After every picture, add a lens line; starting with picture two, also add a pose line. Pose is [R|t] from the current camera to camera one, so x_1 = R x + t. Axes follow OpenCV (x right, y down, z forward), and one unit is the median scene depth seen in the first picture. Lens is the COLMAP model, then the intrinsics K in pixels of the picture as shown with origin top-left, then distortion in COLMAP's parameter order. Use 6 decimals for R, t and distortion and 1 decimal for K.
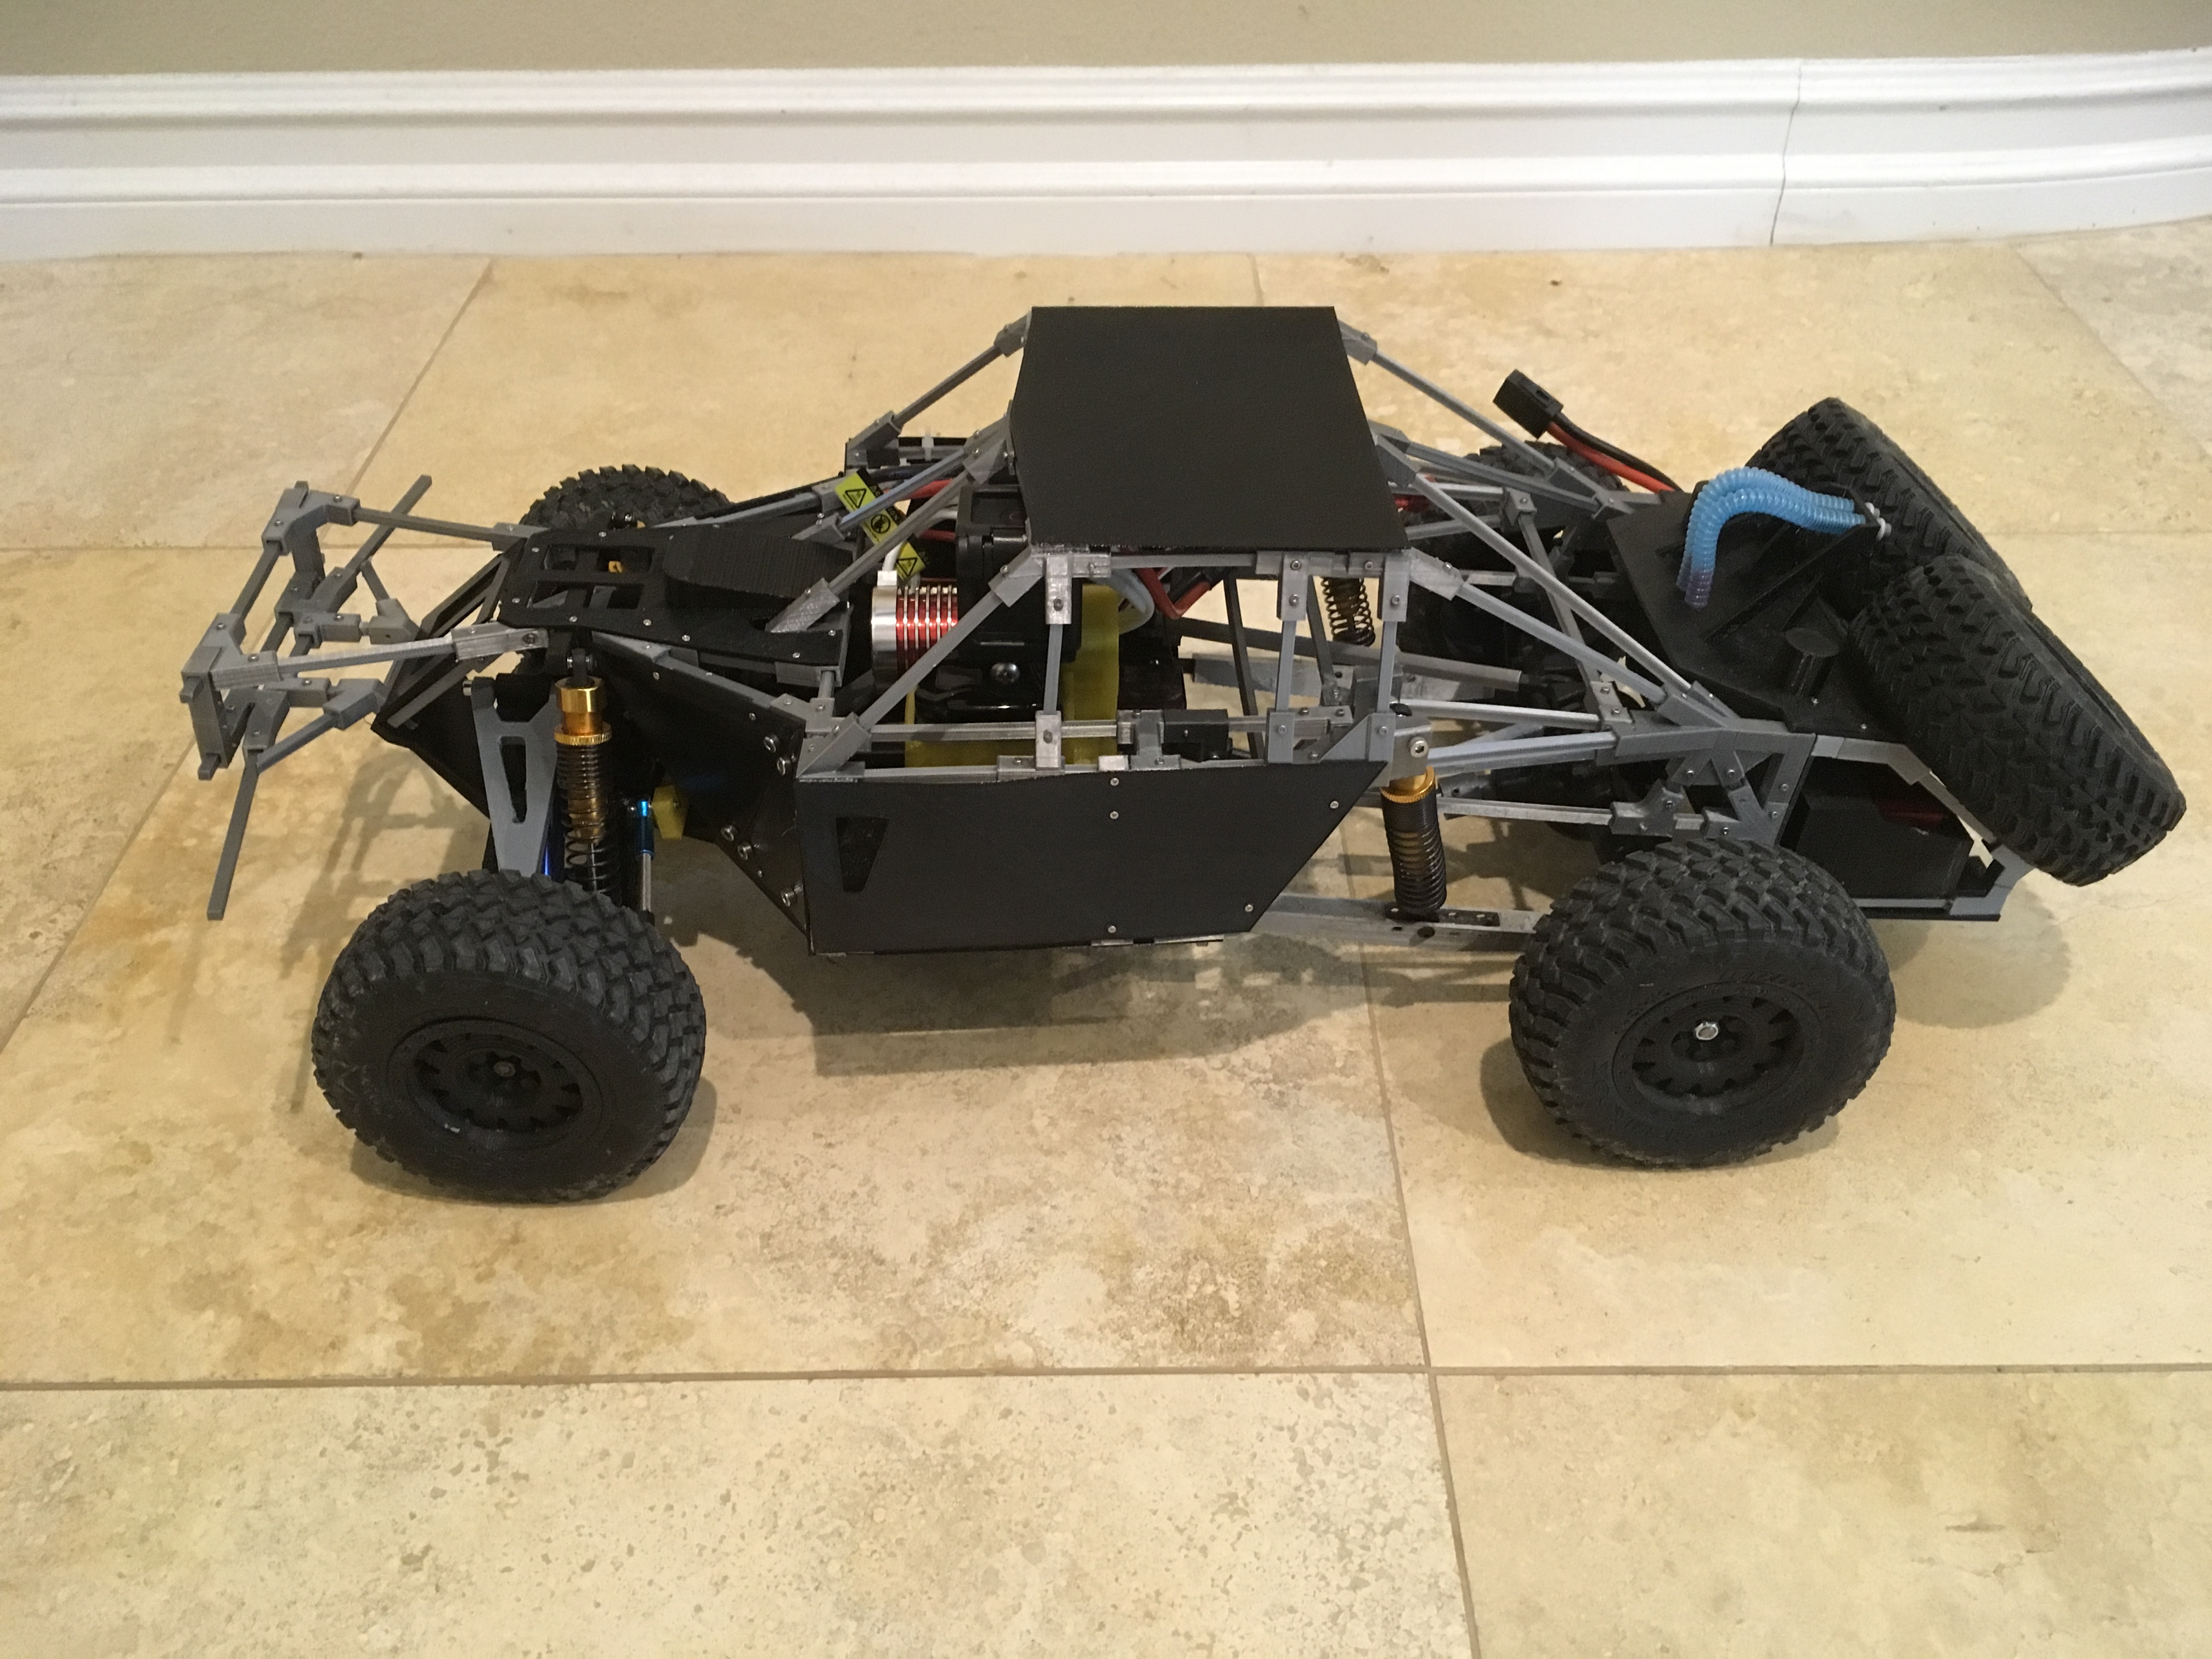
lens RADIAL K [[1915.4, 0, 1106.0], [0, 1915.4, 829.5], [0, 0, 1]] dist [0.079448, -0.128935]
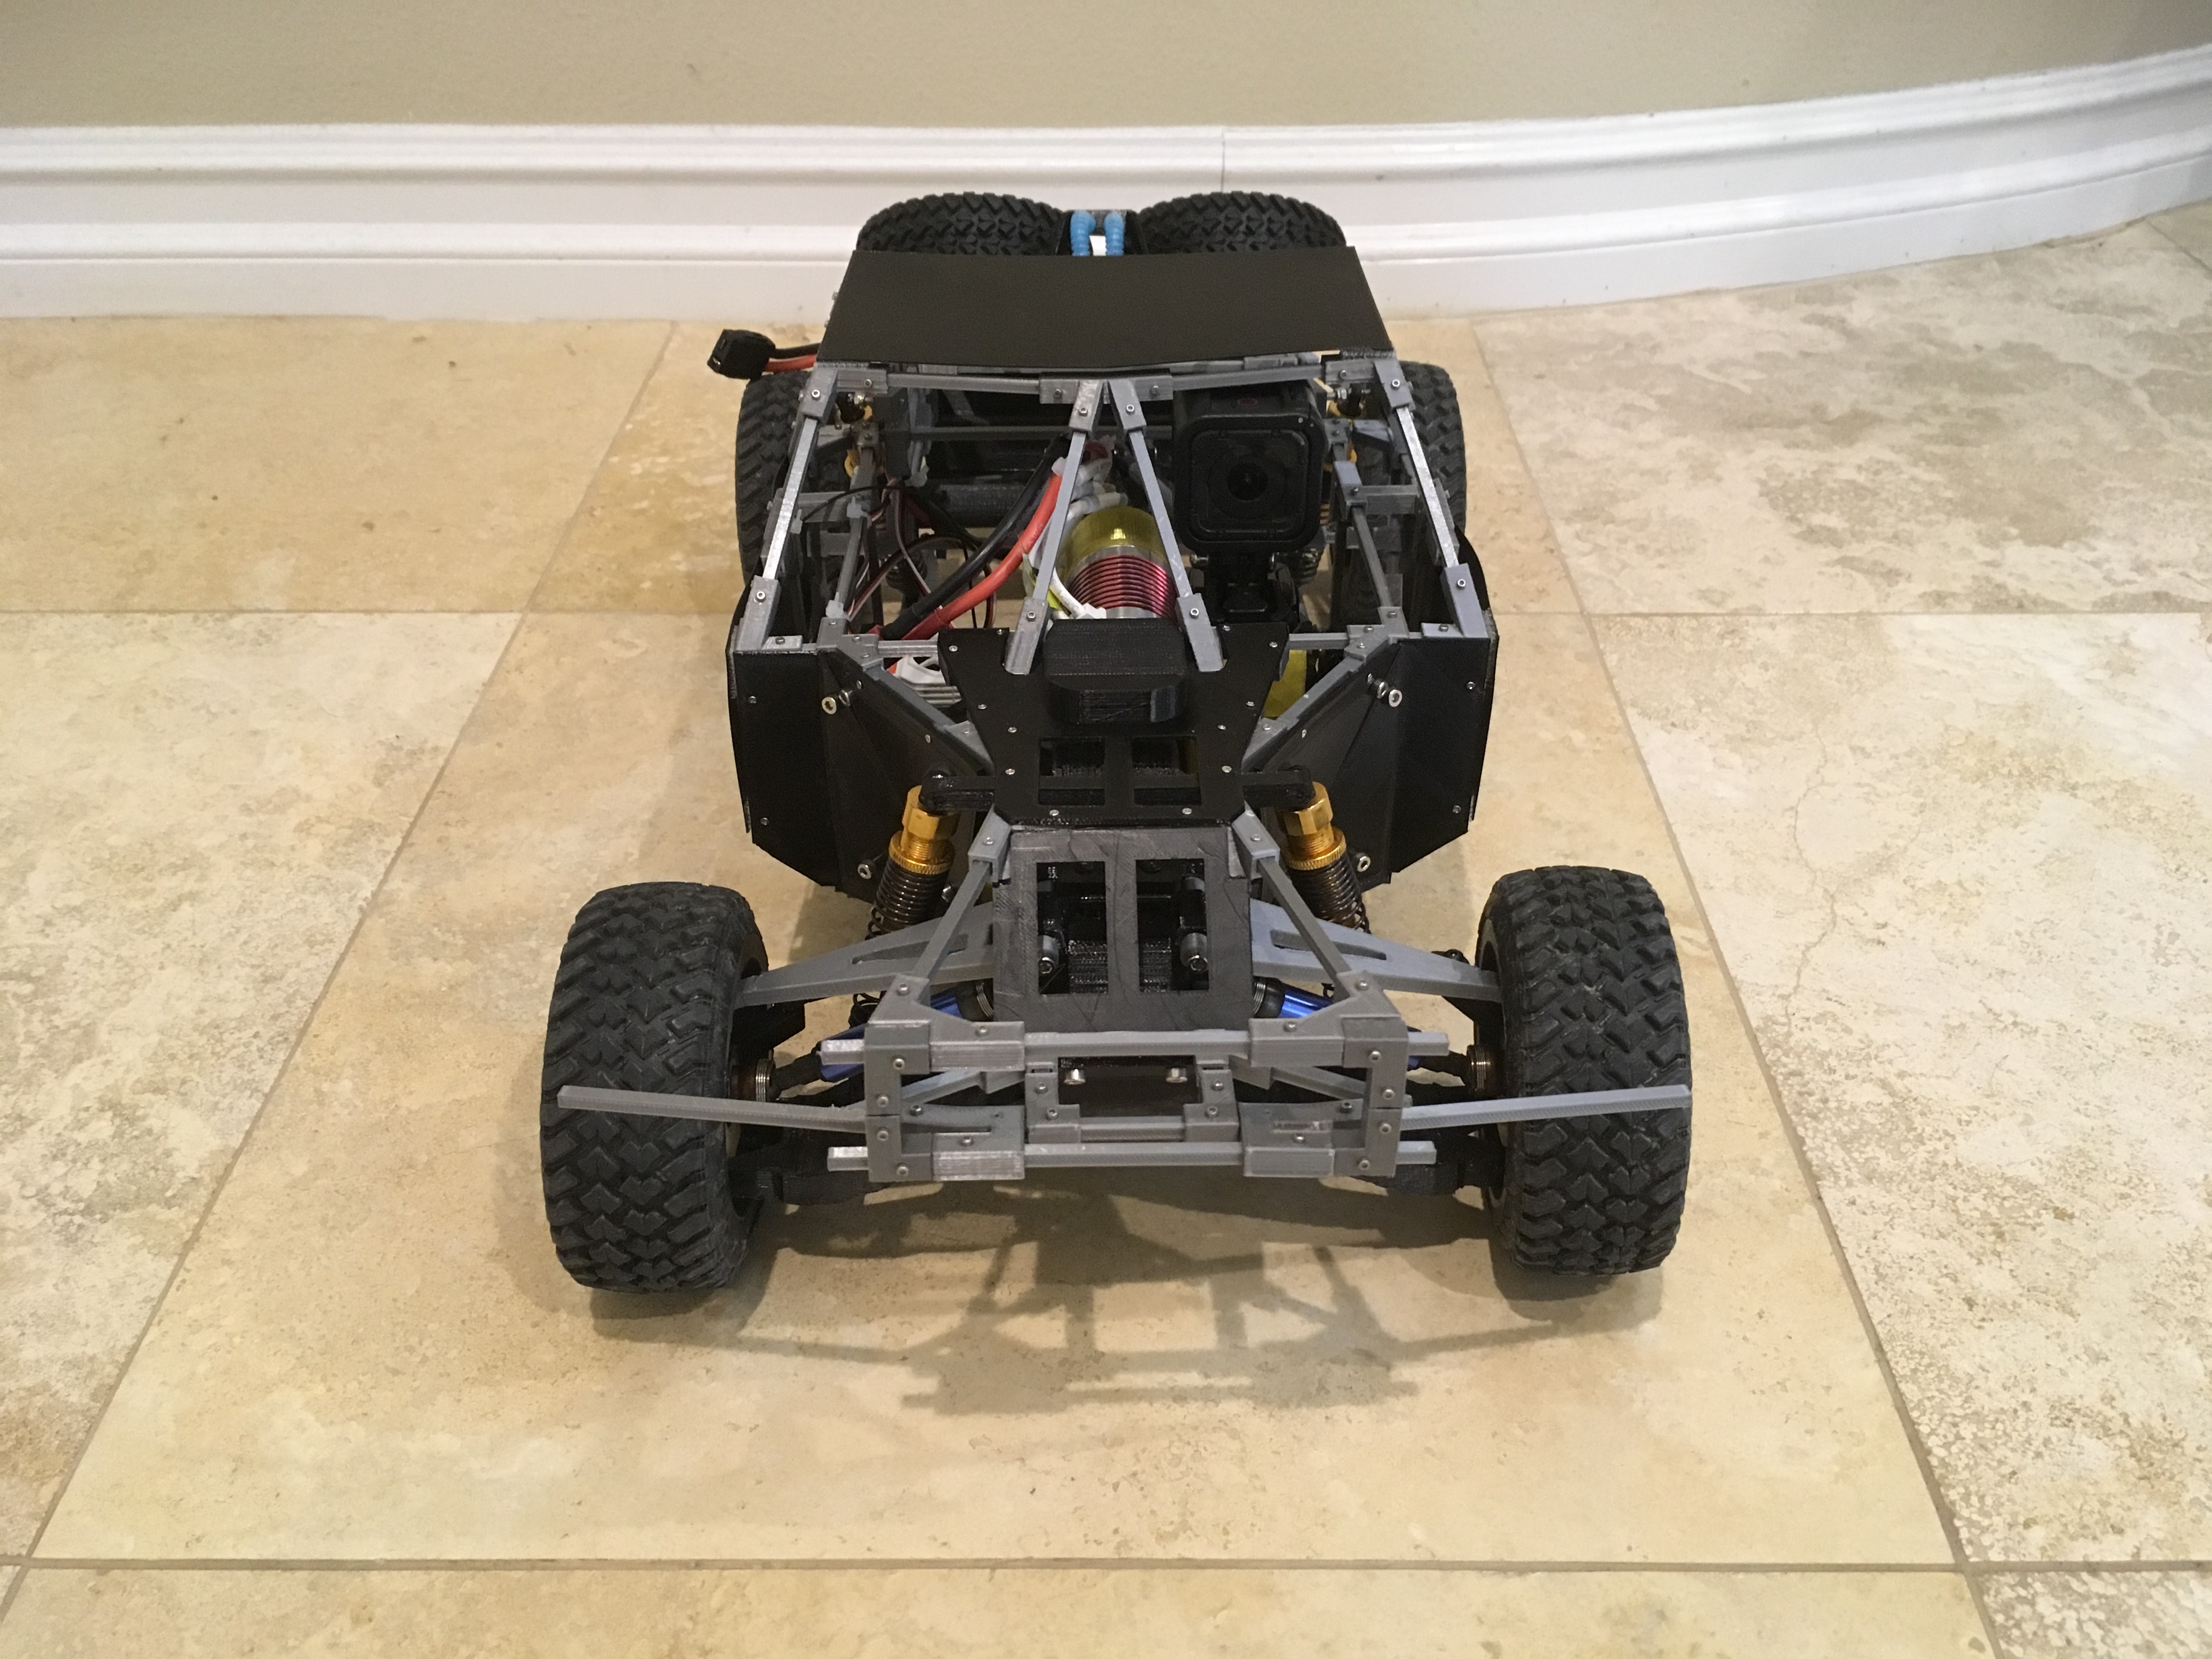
lens RADIAL K [[1915.4, 0, 1106.0], [0, 1915.4, 829.5], [0, 0, 1]] dist [0.079448, -0.128935]
pose [[0.999946, 0.008327, -0.006174, 0.309152], [-0.008650, 0.998483, -0.054373, 0.001242], [0.005712, 0.054424, 0.998502, 0.067700]]
